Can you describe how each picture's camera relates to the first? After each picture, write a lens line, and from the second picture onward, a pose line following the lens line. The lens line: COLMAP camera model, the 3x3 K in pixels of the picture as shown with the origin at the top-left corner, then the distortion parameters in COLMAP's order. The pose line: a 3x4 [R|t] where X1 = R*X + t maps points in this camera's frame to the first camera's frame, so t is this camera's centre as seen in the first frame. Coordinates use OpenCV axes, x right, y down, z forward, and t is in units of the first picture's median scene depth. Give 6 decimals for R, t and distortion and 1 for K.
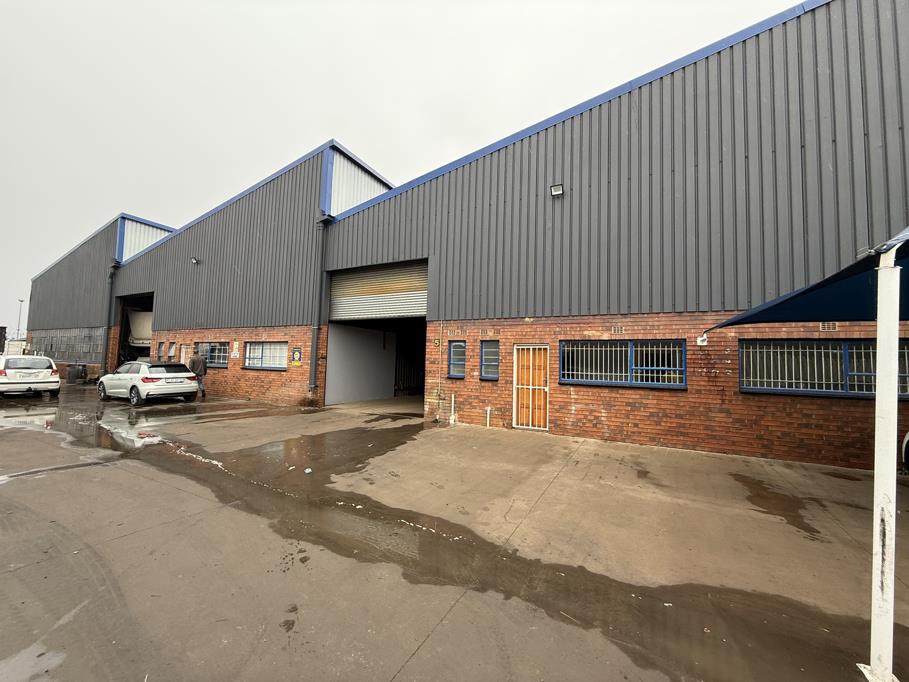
lens RADIAL K [[362.4, 0, 451.1], [0, 362.4, 341.3], [0, 0, 1]] dist [-0.002535, 0.000781]
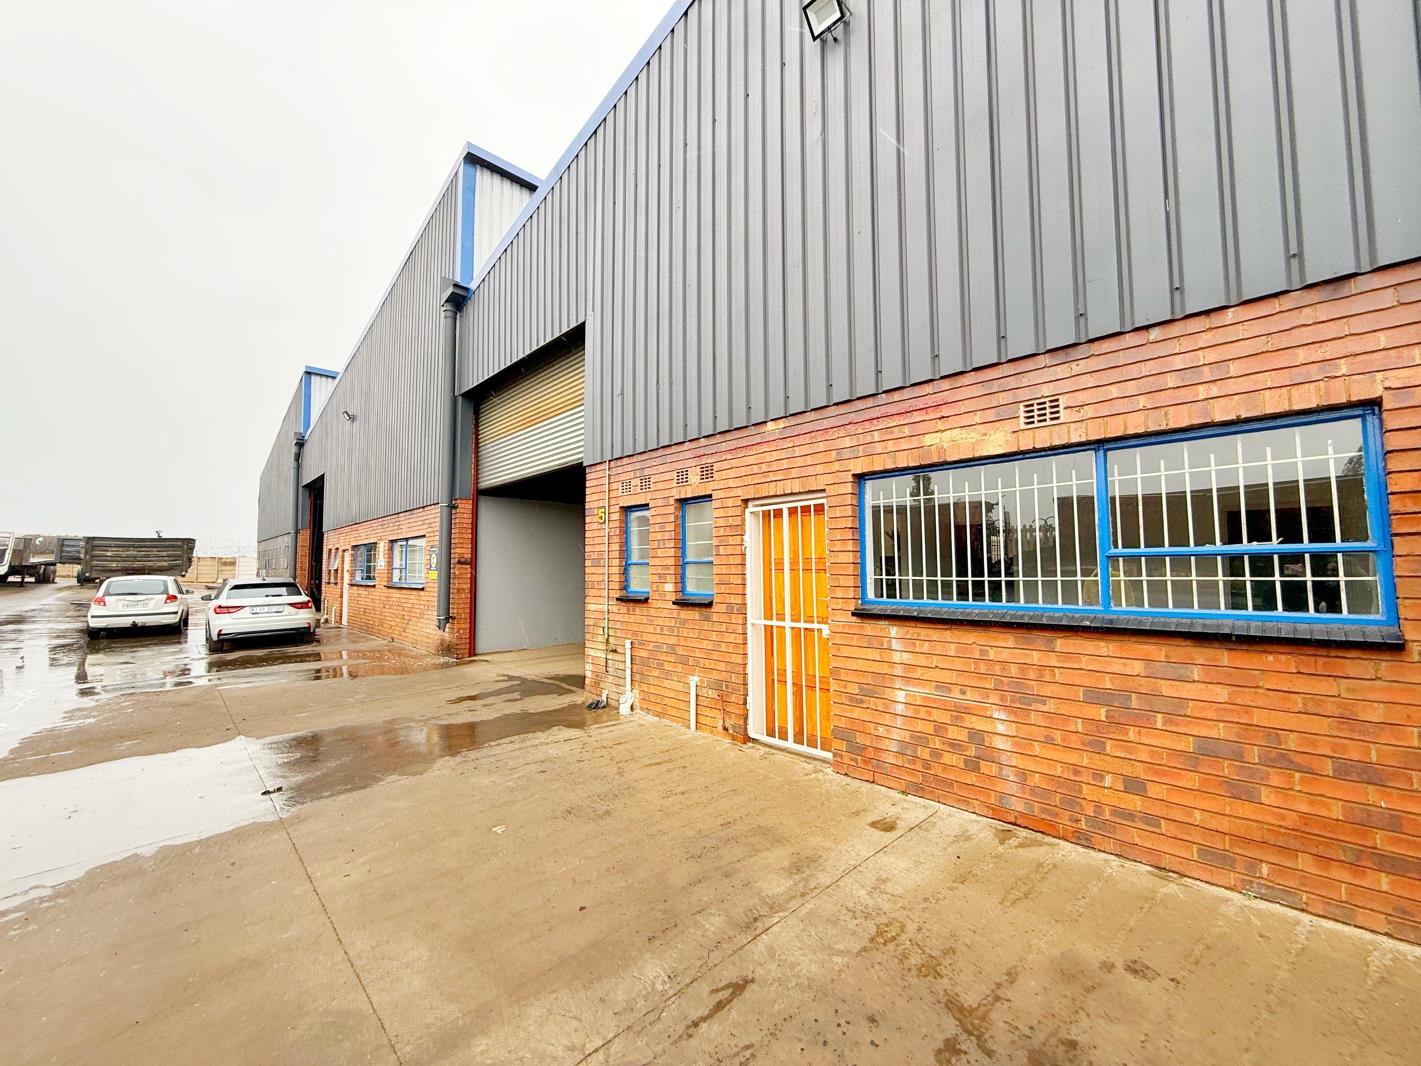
lens RADIAL K [[566.5, 0, 704.1], [0, 566.5, 532.4], [0, 0, 1]] dist [-0.002535, 0.000781]
pose [[0.942612, -0.056819, -0.329021, 0.319337], [0.055974, 0.998360, -0.012050, 0.042569], [0.329166, -0.007058, 0.944246, 0.467908]]
